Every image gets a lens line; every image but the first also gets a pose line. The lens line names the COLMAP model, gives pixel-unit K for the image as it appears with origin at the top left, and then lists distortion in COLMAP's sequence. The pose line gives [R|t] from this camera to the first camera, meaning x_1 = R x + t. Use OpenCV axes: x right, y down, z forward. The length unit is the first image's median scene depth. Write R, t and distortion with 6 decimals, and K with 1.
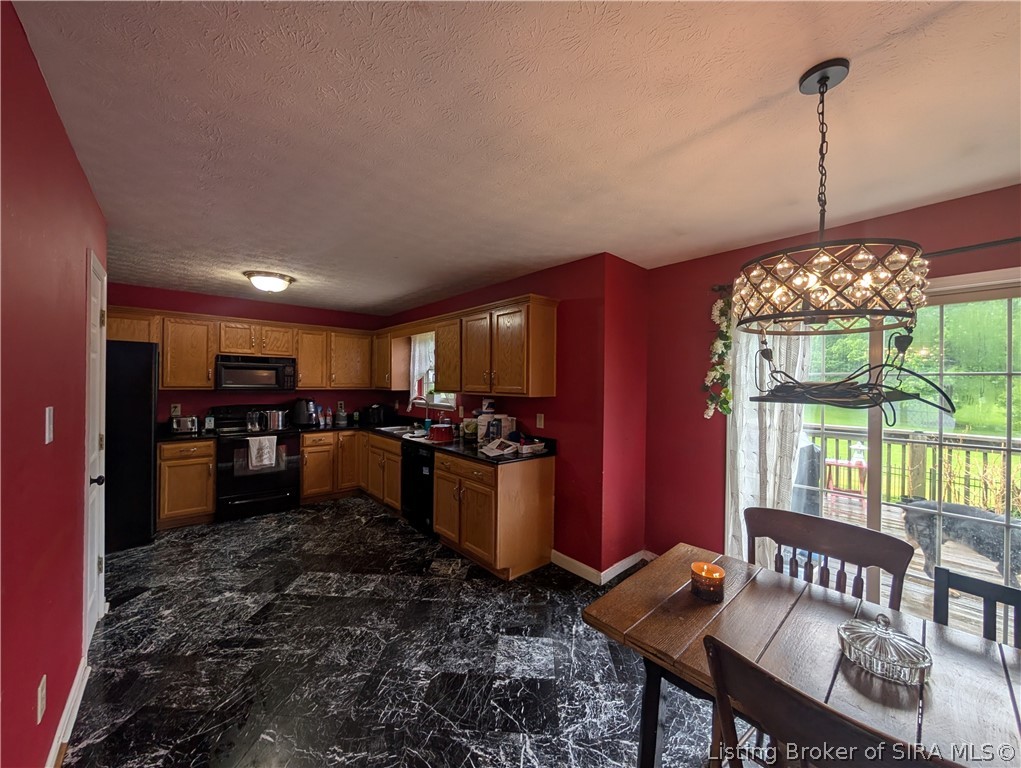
lens RADIAL K [[387.7, 0, 510.3], [0, 387.7, 382.6], [0, 0, 1]] dist [0.001055, 0.000011]
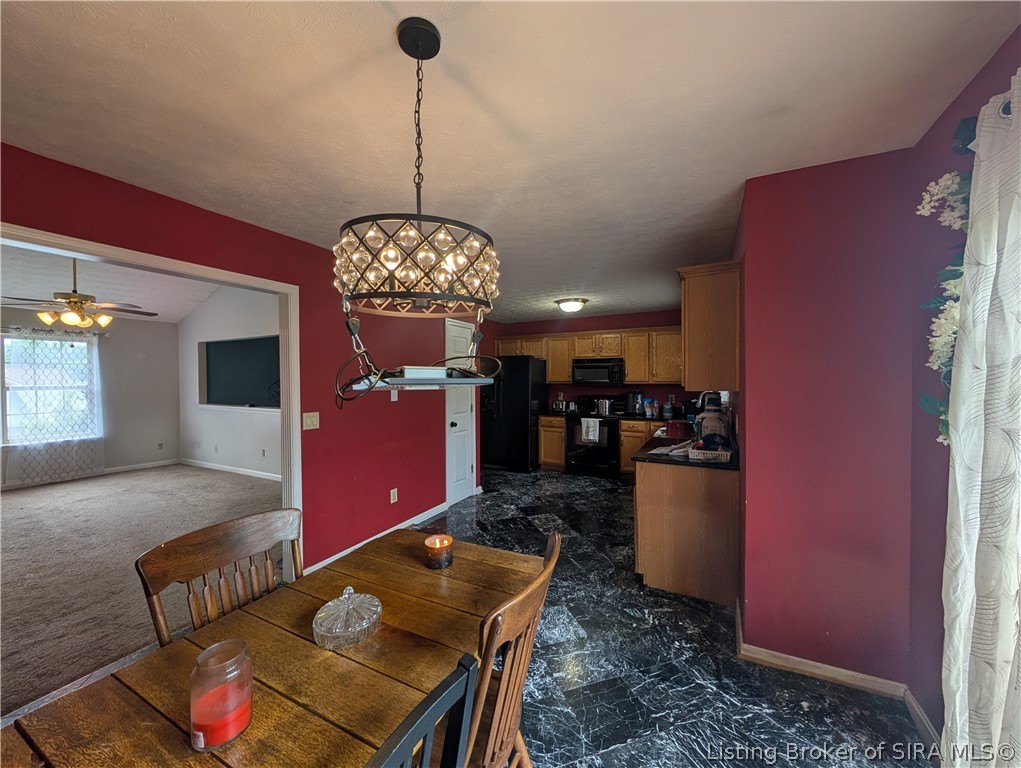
lens RADIAL K [[387.7, 0, 507.4], [0, 387.7, 382.6], [0, 0, 1]] dist [0.001055, 0.000011]
pose [[0.357803, -0.002209, -0.933794, 0.588047], [0.009278, 0.999956, 0.001190, 0.012260], [0.933751, -0.009089, 0.357808, 0.289361]]
